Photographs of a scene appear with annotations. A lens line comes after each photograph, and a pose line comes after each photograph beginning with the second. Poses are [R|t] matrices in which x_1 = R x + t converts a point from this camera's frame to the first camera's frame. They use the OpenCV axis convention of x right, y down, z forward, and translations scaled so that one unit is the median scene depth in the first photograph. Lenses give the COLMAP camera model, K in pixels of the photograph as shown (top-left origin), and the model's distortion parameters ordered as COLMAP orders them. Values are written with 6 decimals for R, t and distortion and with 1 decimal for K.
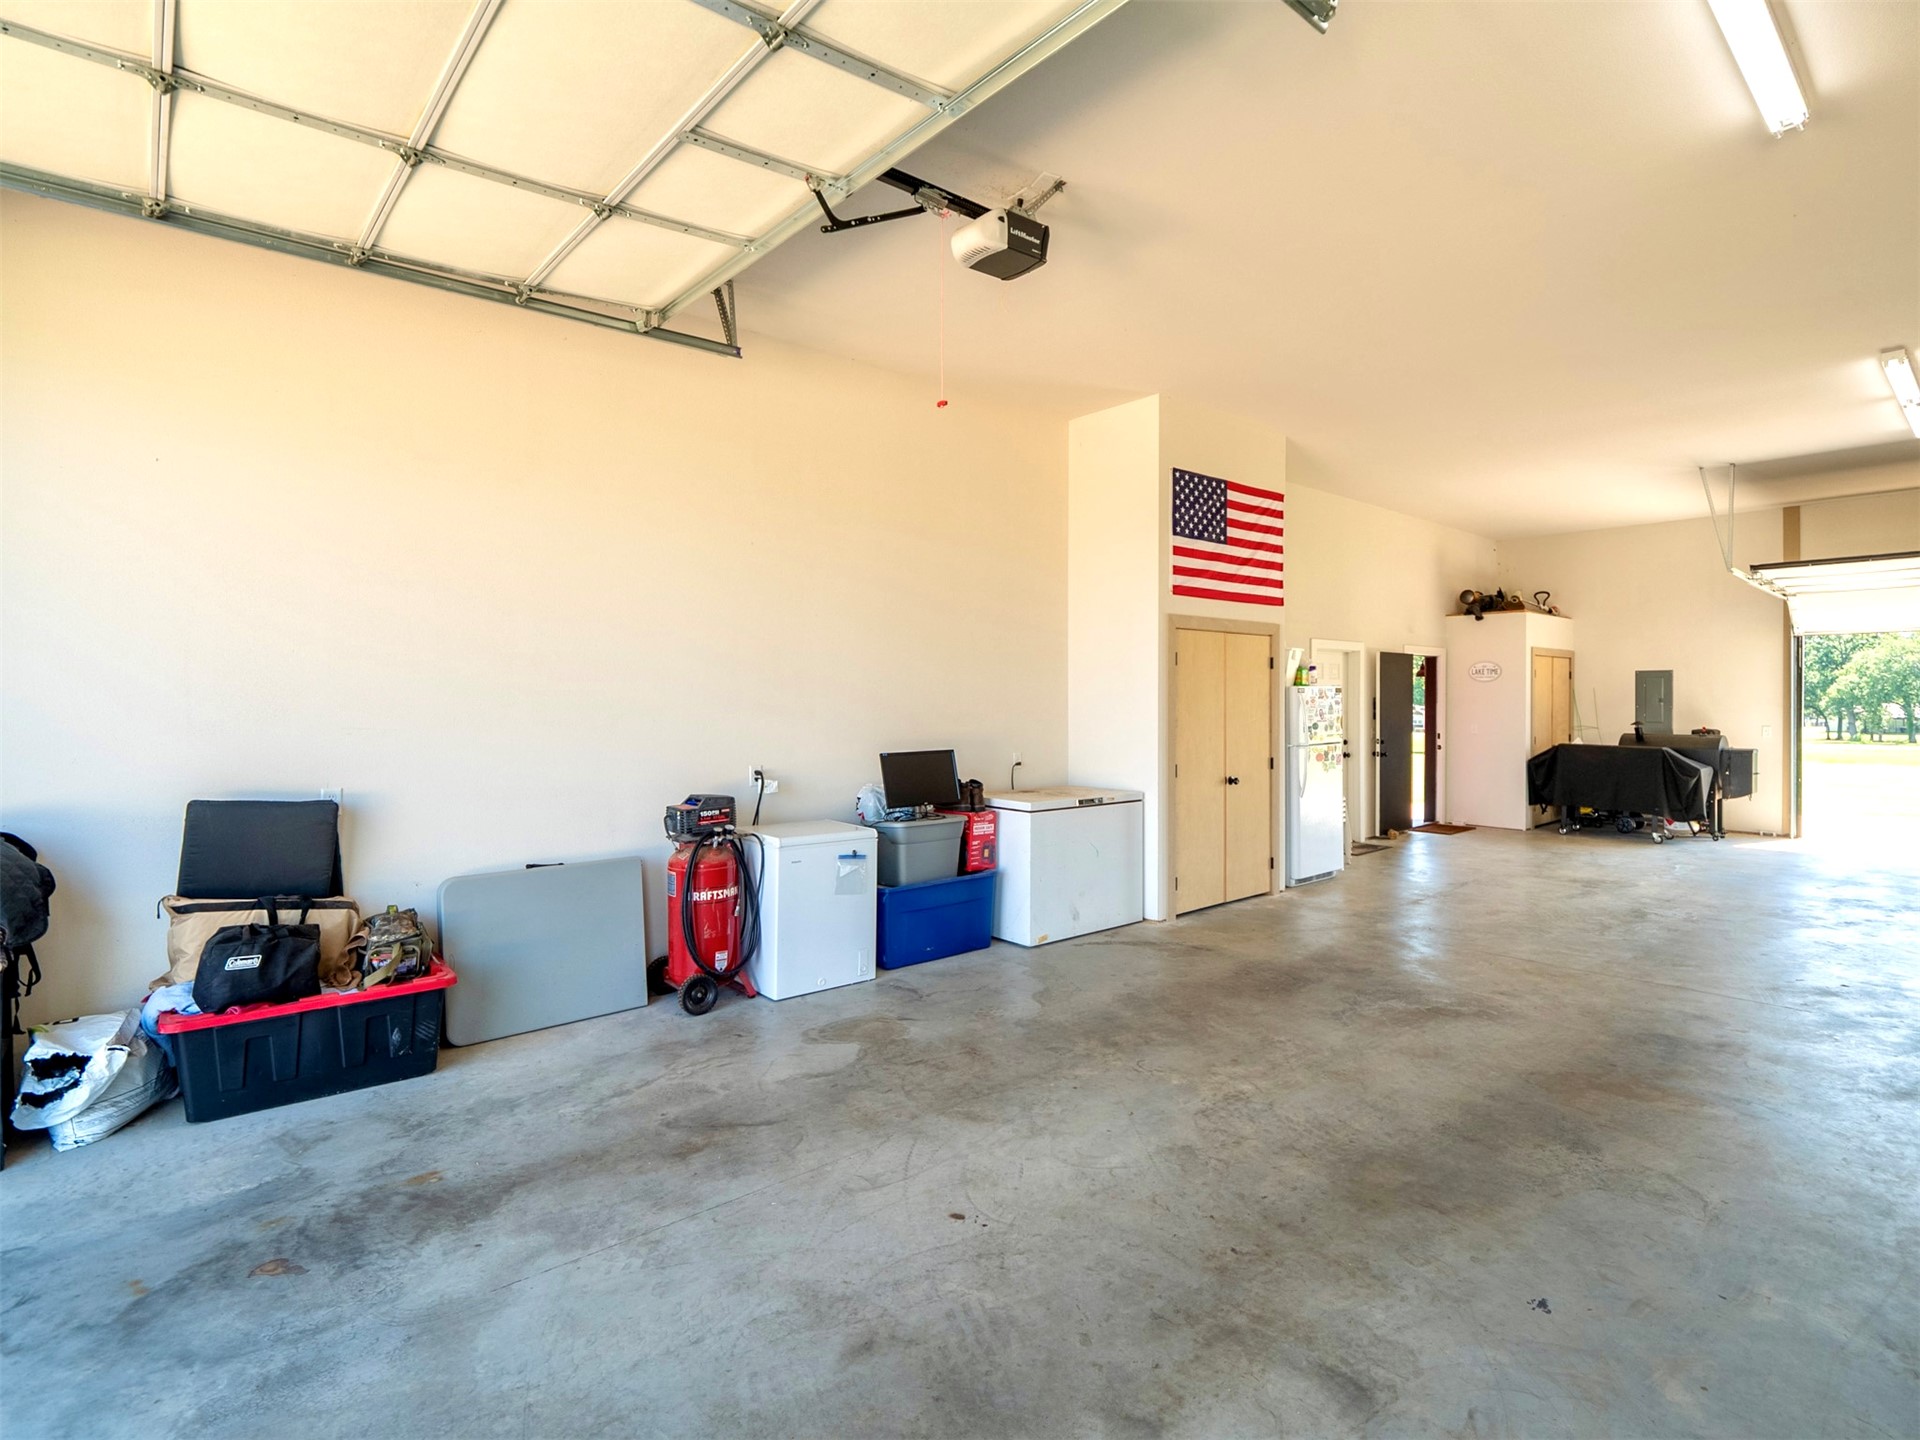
lens RADIAL K [[950.4, 0, 985.5], [0, 950.4, 703.9], [0, 0, 1]] dist [-0.009434, -0.001222]
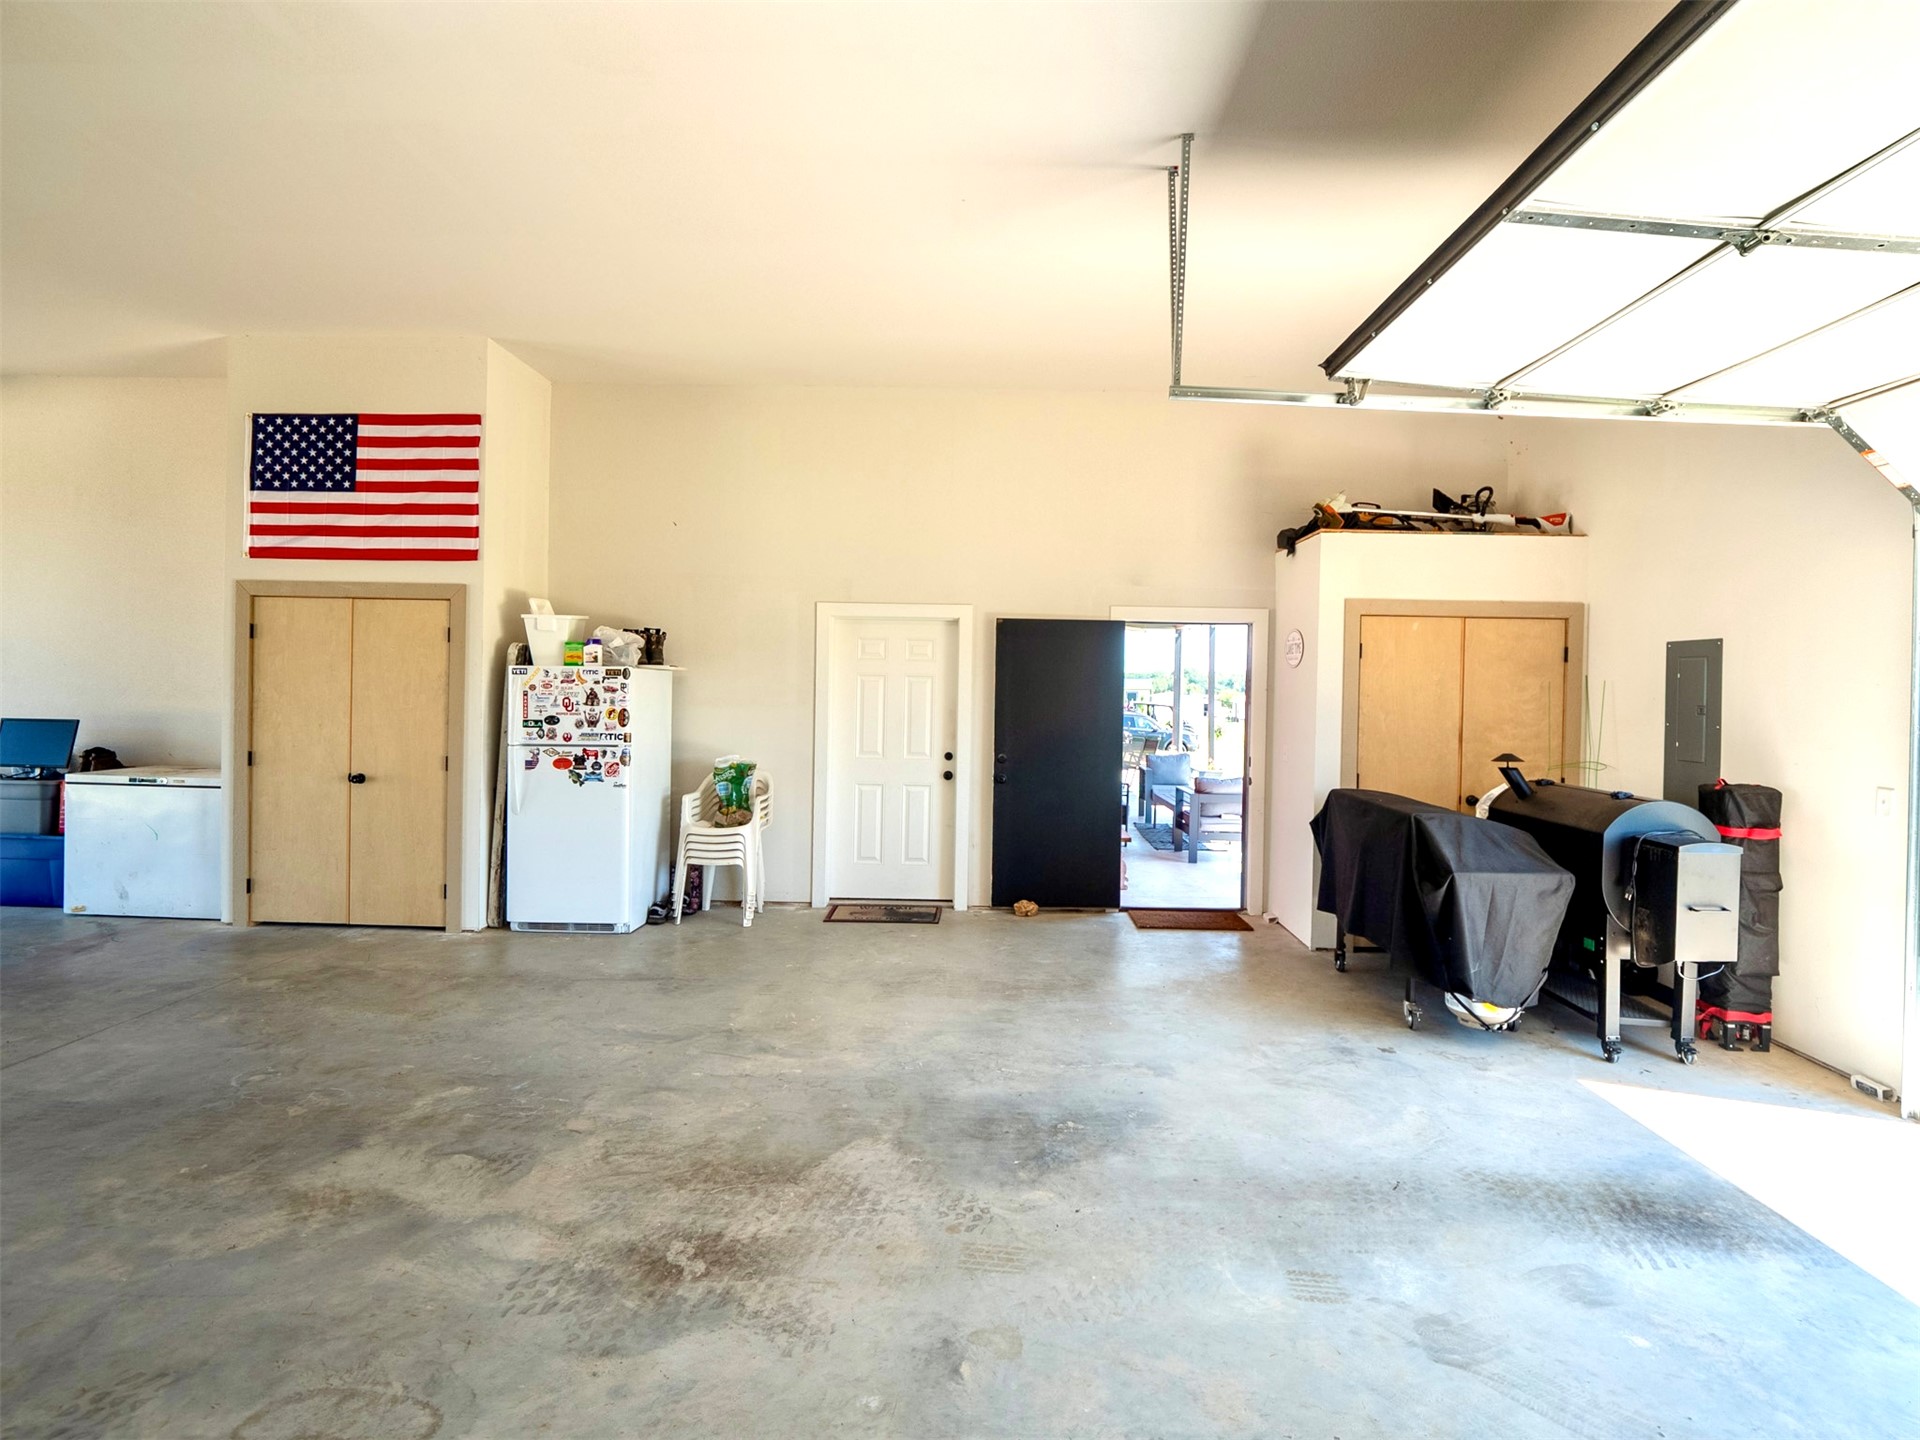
lens RADIAL K [[950.4, 0, 985.5], [0, 950.4, 703.9], [0, 0, 1]] dist [-0.009434, -0.001222]
pose [[0.742823, 0.025179, -0.669014, 1.226352], [-0.024565, 0.999645, 0.010348, -0.005412], [0.669037, 0.008748, 0.743177, 0.764355]]
